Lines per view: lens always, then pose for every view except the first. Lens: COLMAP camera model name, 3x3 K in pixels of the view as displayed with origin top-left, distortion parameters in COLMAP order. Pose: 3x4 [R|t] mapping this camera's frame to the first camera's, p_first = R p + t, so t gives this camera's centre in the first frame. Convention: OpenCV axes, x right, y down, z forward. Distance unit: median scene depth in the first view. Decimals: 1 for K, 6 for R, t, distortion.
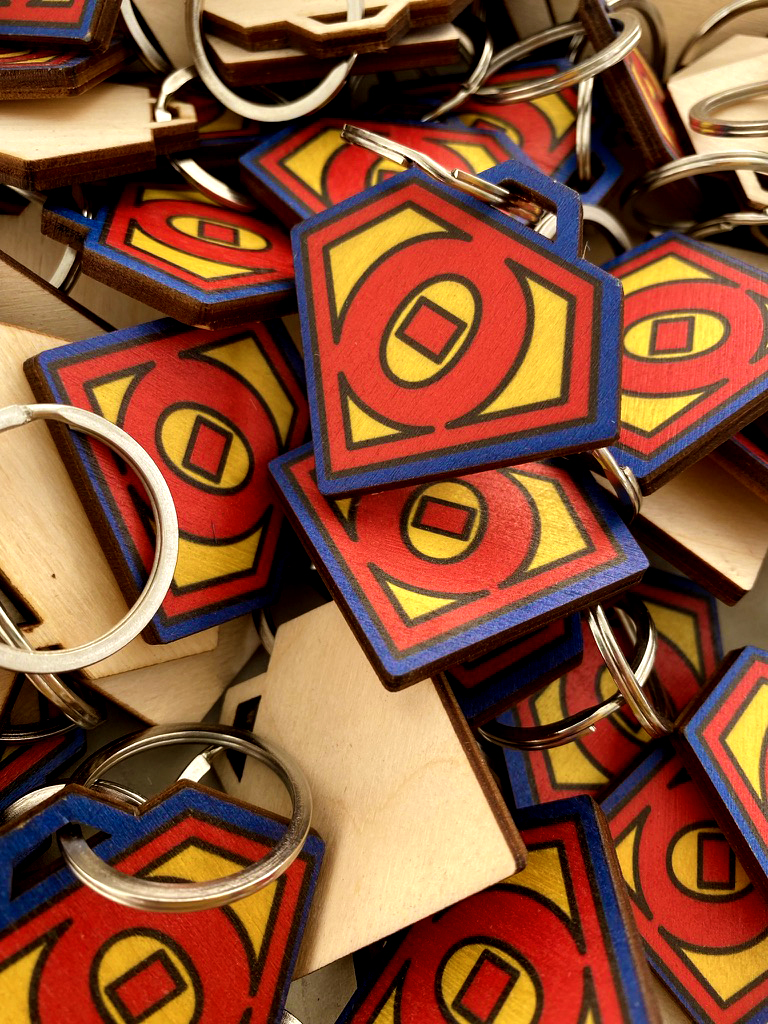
lens RADIAL K [[832.9, 0, 384.0], [0, 832.9, 512.0], [0, 0, 1]] dist [-0.003616, -0.044929]
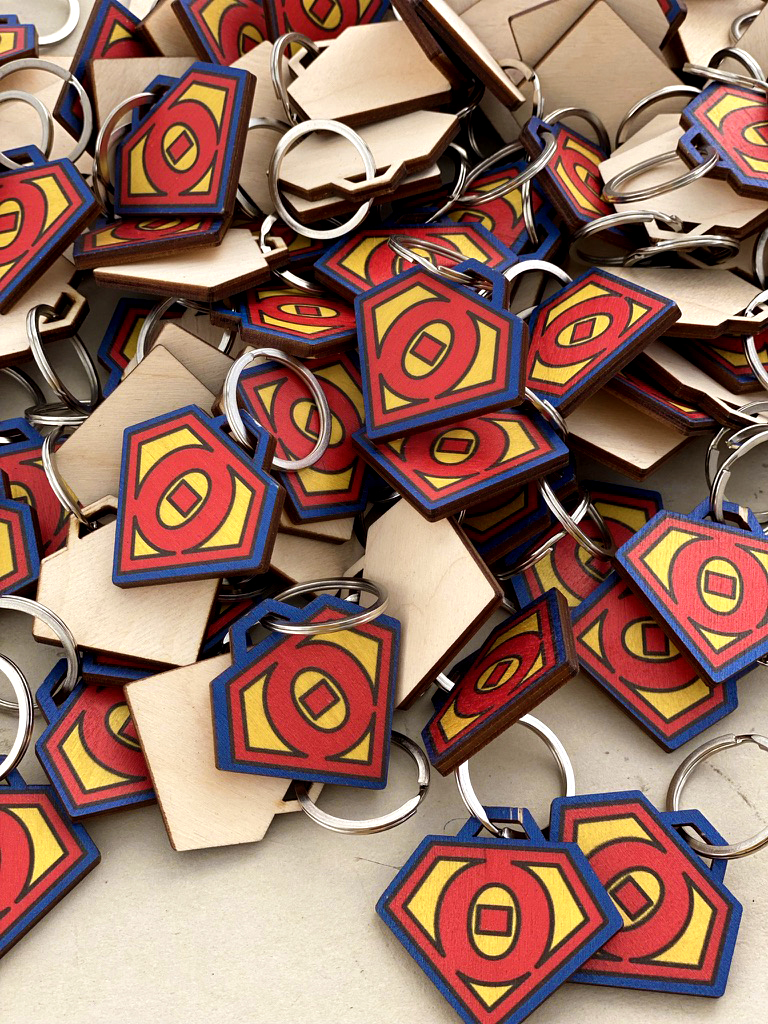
lens RADIAL K [[1530.4, 0, 384.0], [0, 1530.4, 512.0], [0, 0, 1]] dist [-0.012090, -0.013078]
pose [[0.987570, -0.129904, -0.088488, 0.181877], [0.111818, 0.976299, -0.185300, 0.685368], [0.110462, 0.173102, 0.978690, -2.036468]]
